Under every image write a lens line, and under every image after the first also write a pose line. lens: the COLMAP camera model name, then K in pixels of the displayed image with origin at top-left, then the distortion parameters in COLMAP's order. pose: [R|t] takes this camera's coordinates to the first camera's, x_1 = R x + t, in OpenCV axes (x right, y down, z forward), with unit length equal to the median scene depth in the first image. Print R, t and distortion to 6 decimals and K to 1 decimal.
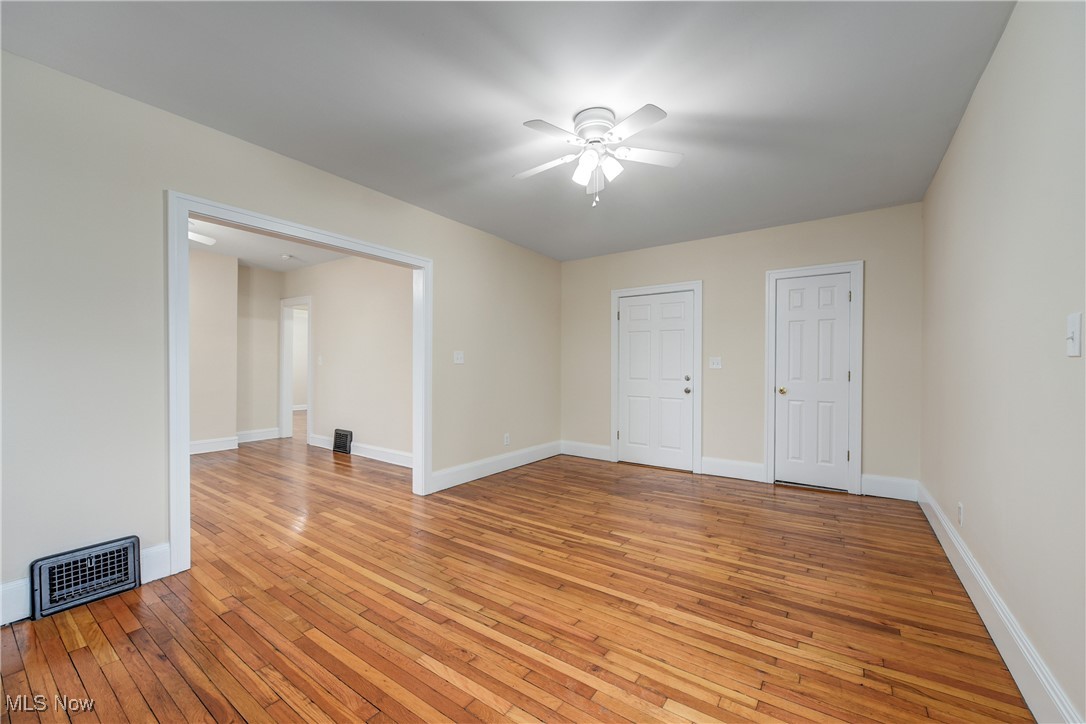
lens RADIAL K [[428.2, 0, 544.9], [0, 428.2, 369.2], [0, 0, 1]] dist [0.000499, 0.000377]
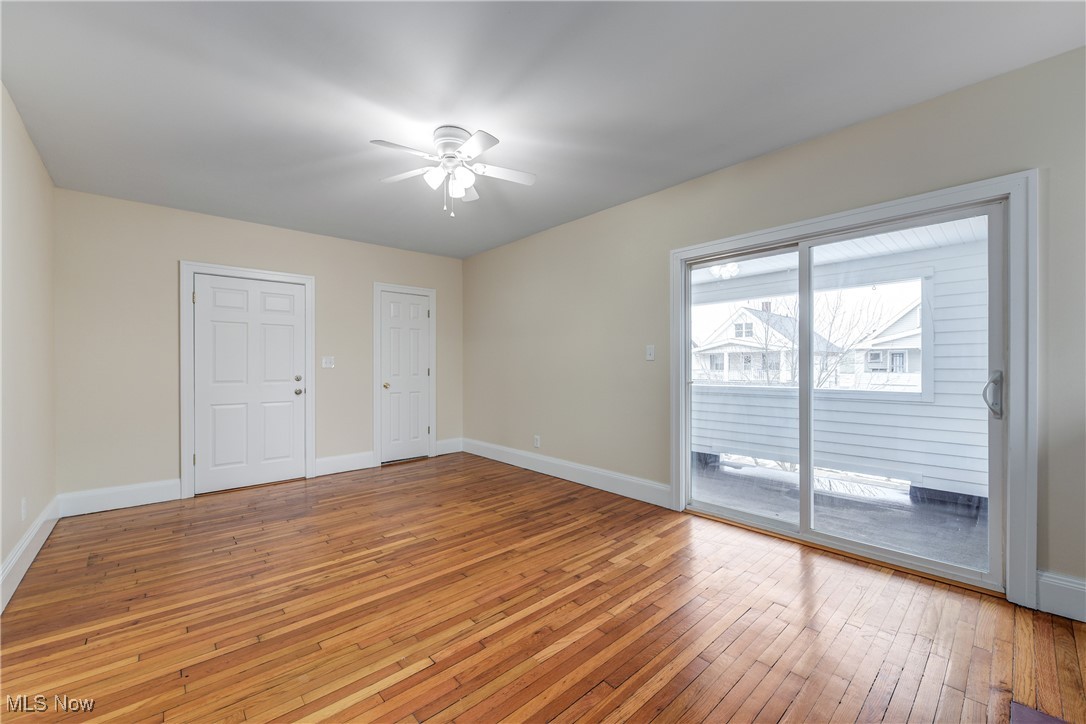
lens RADIAL K [[428.2, 0, 544.4], [0, 428.2, 368.4], [0, 0, 1]] dist [0.000499, 0.000377]
pose [[0.226619, -0.011525, 0.973915, -0.767309], [0.011903, 0.999888, 0.009063, -0.004622], [-0.973911, 0.009539, 0.226730, 0.464673]]
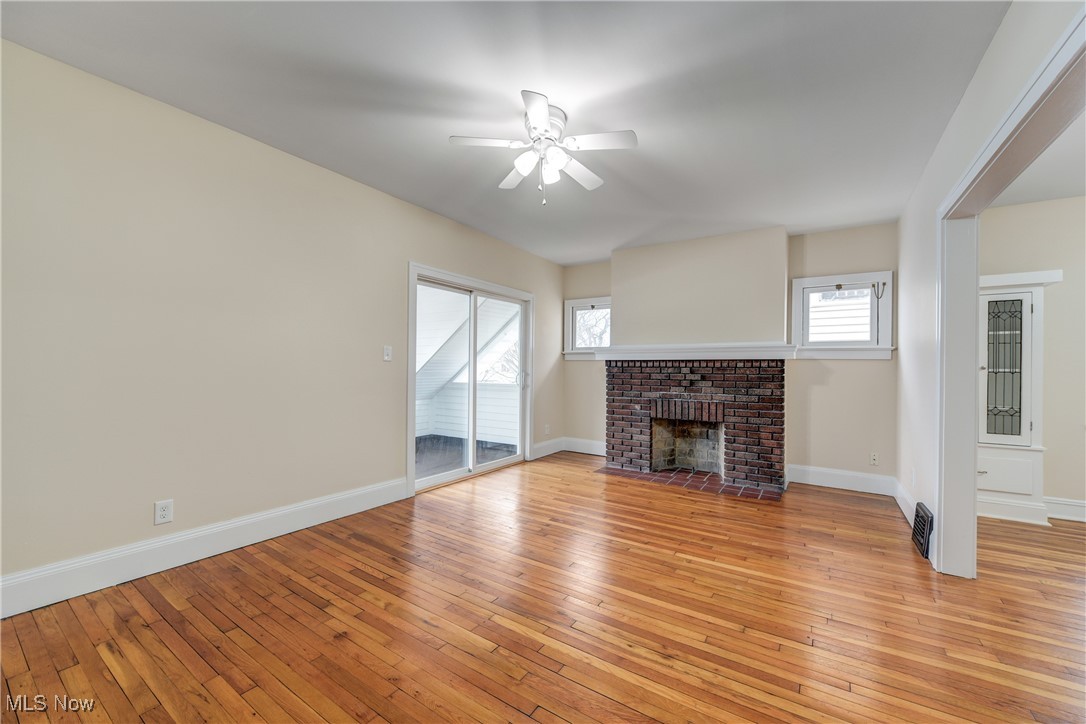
lens RADIAL K [[428.2, 0, 535.2], [0, 428.2, 371.6], [0, 0, 1]] dist [0.000499, 0.000377]
pose [[-0.999851, -0.015680, -0.007208, 0.119990], [-0.015796, 0.999741, 0.016363, -0.009785], [0.006949, 0.016475, -0.999840, 1.729536]]
